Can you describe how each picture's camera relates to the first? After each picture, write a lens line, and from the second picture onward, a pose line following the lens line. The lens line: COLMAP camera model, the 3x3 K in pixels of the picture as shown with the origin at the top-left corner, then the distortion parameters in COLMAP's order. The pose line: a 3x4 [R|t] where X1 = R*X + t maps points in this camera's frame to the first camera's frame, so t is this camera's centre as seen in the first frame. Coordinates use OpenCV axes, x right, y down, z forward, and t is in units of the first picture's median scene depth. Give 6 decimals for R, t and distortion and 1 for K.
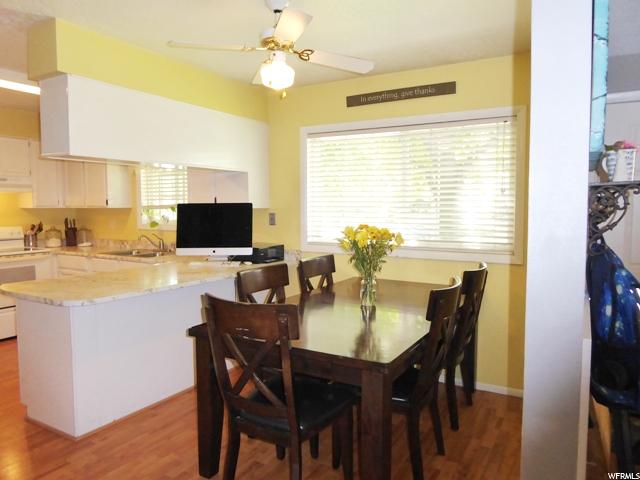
lens RADIAL K [[463.1, 0, 319.7], [0, 463.1, 239.7], [0, 0, 1]] dist [-0.001544, -0.003537]
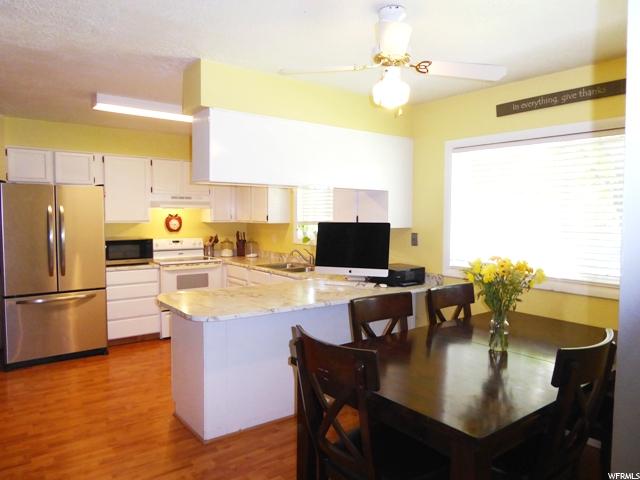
lens RADIAL K [[460.2, 0, 320.4], [0, 460.2, 240.4], [0, 0, 1]] dist [-0.012885, -0.001313]
pose [[0.926760, 0.028766, -0.374550, 0.098734], [-0.035801, 0.999289, -0.011836, -0.033383], [0.373943, 0.024378, 0.927131, 0.078655]]
